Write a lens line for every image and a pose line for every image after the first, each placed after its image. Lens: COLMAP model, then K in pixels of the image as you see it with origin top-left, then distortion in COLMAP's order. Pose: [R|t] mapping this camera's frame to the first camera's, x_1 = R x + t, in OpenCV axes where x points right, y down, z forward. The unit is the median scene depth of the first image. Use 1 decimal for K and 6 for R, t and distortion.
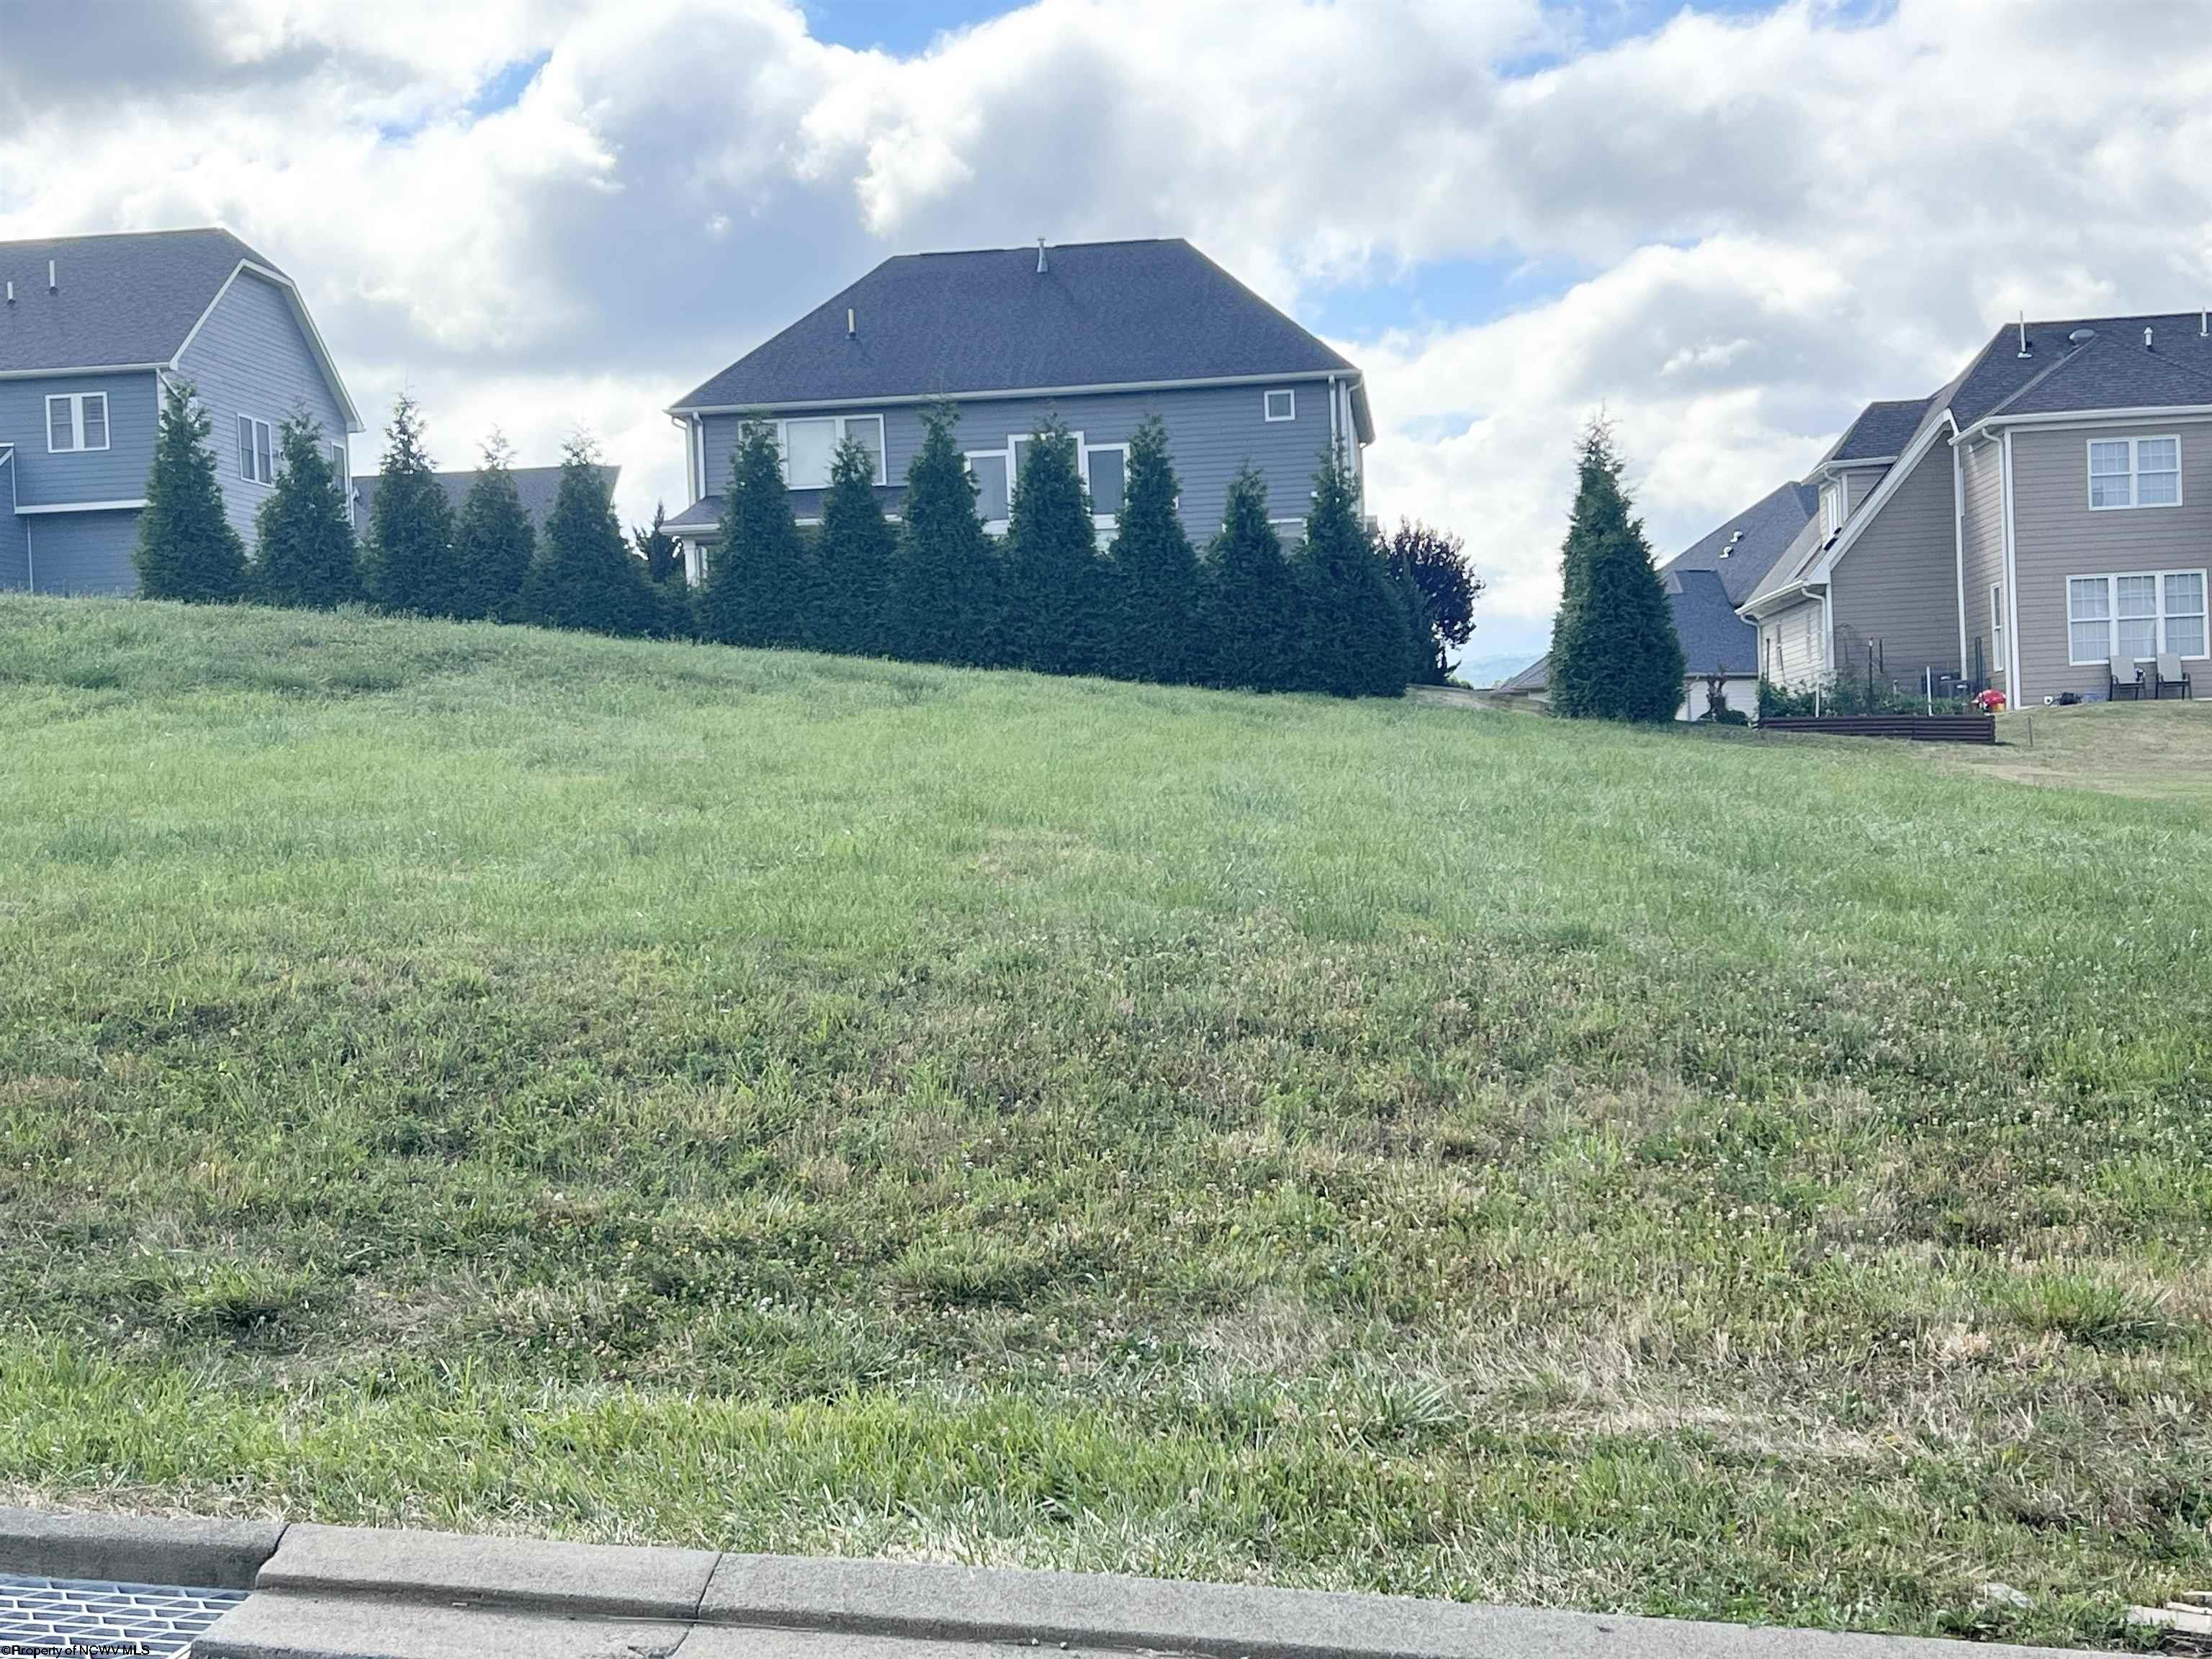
lens RADIAL K [[3134.5, 0, 1106.0], [0, 3134.5, 829.5], [0, 0, 1]] dist [0.230480, -0.771417]
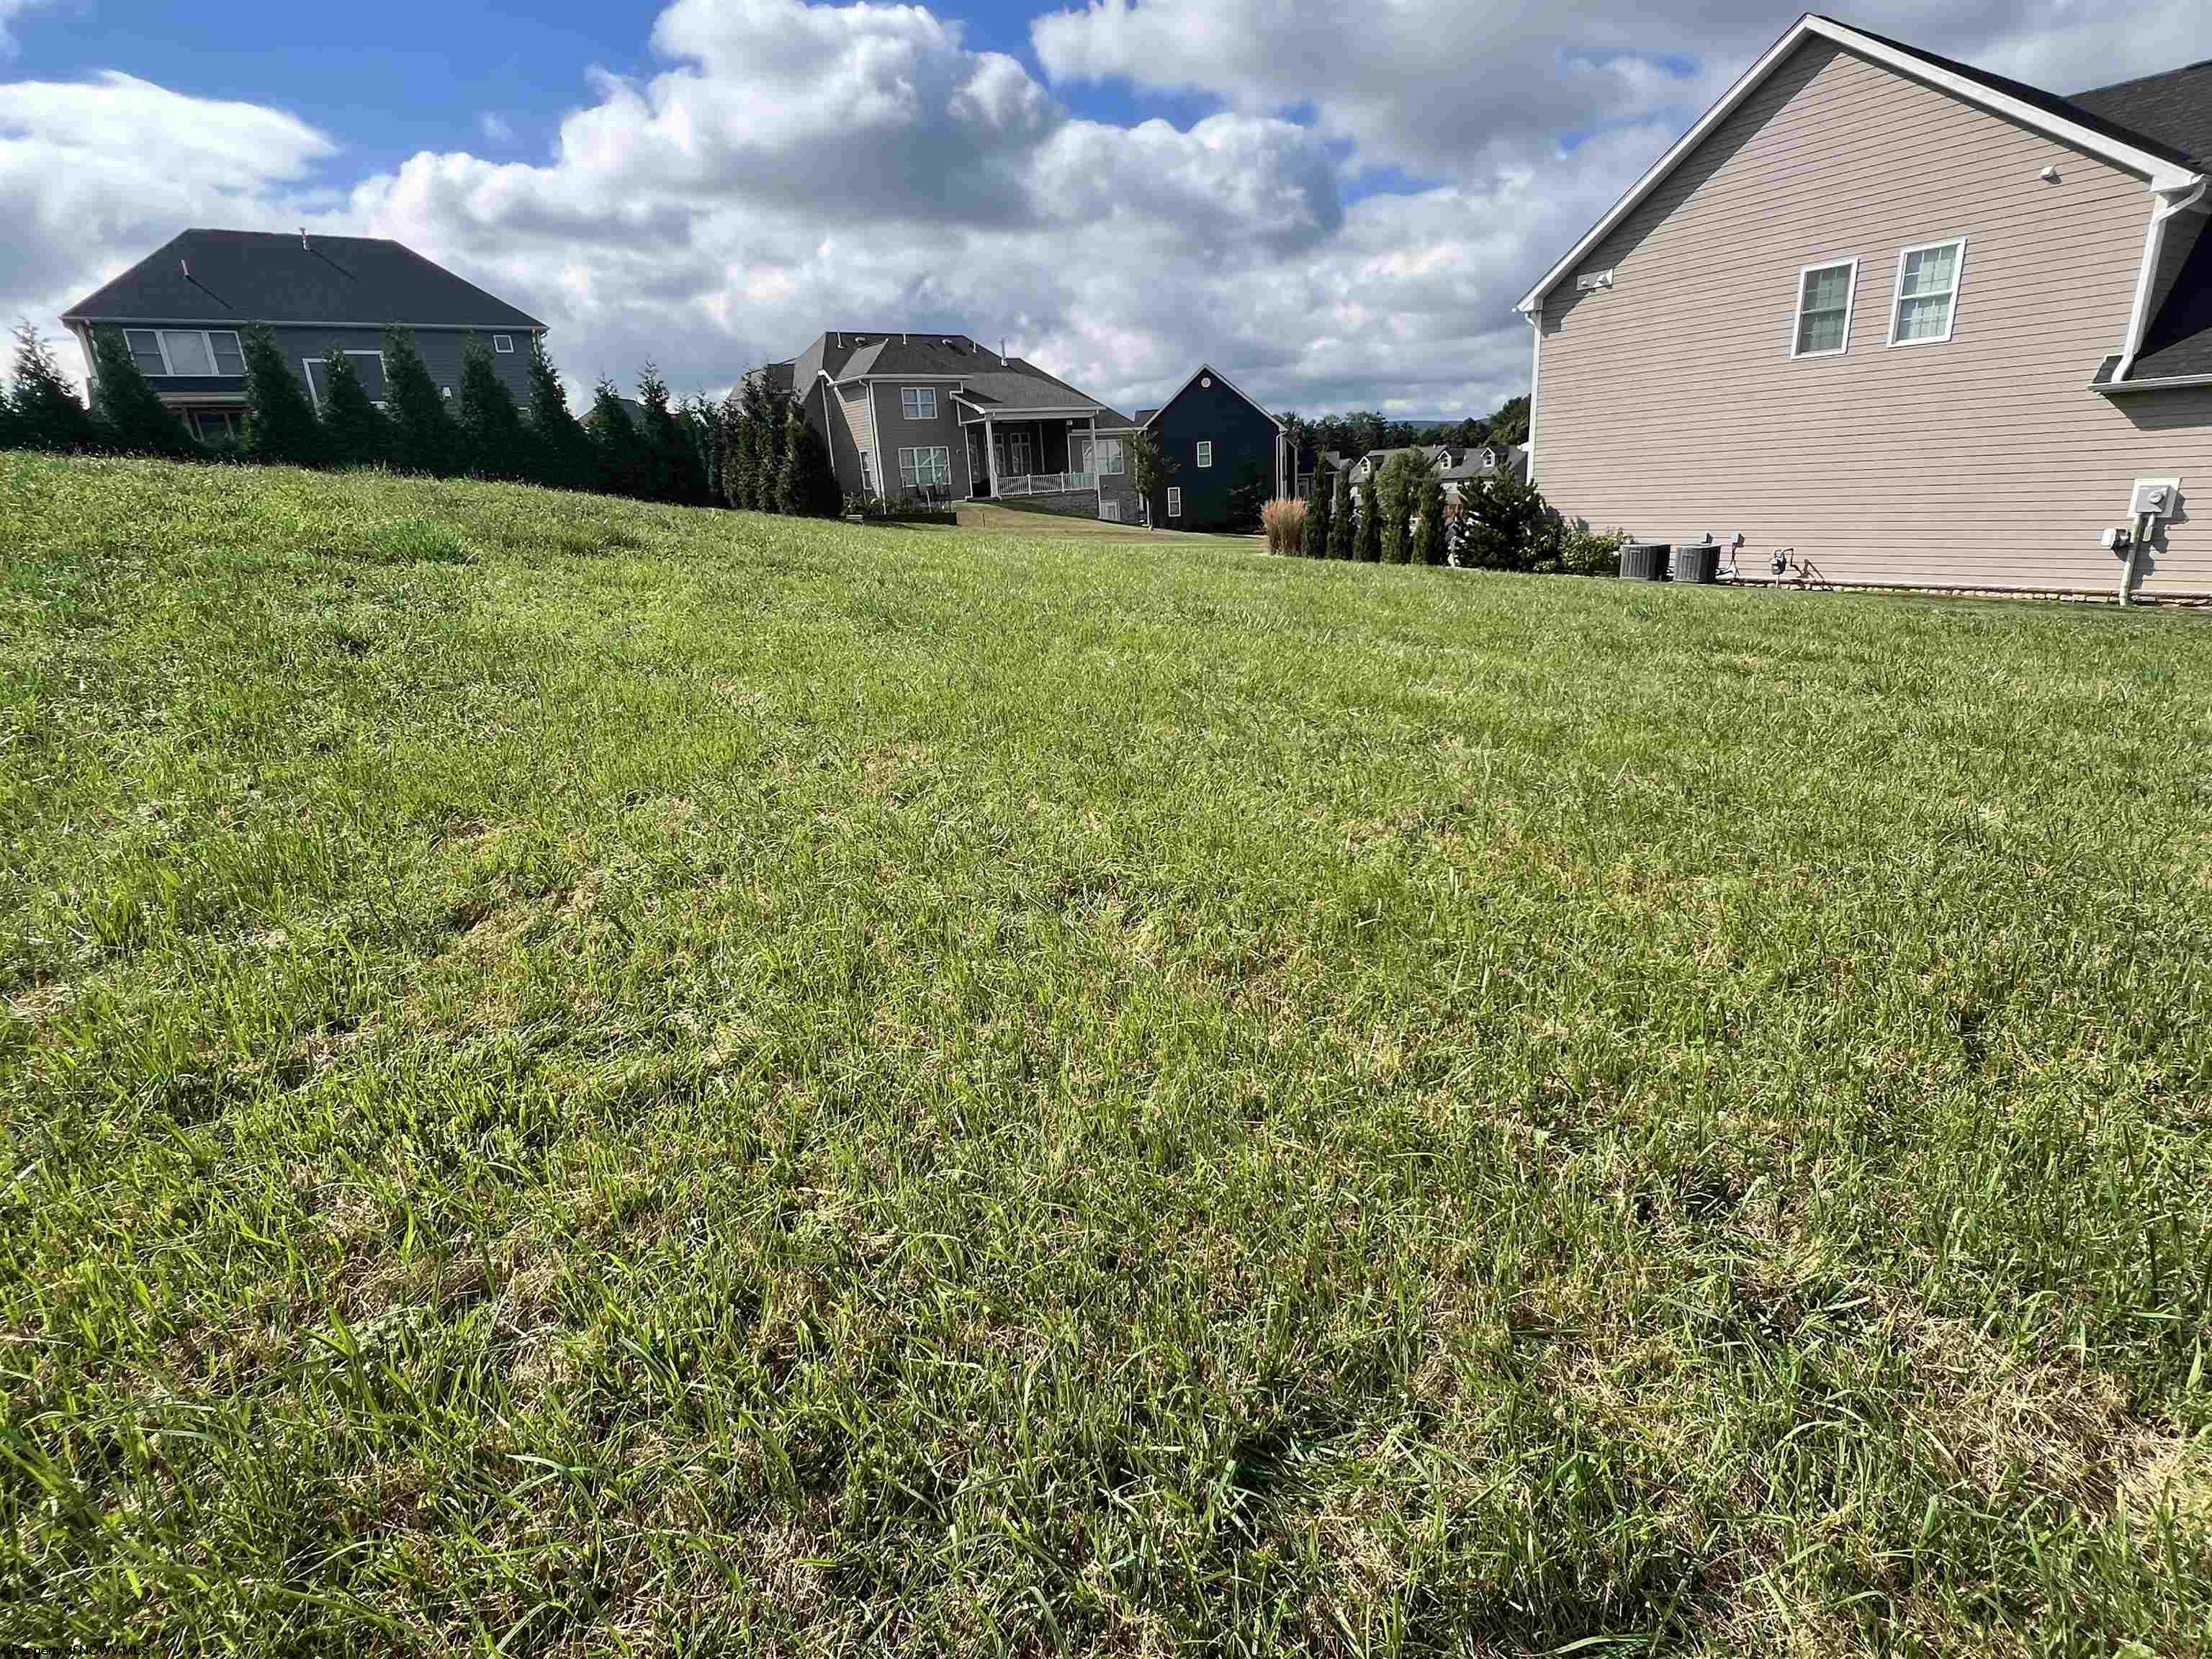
lens RADIAL K [[1075.5, 0, 1086.0], [0, 1075.5, 821.6], [0, 0, 1]] dist [0.001511, -0.000003]
pose [[0.741726, -0.206771, 0.638035, -0.157616], [0.036067, 0.962213, 0.269900, -0.021133], [-0.669733, -0.177180, 0.721156, 0.253724]]
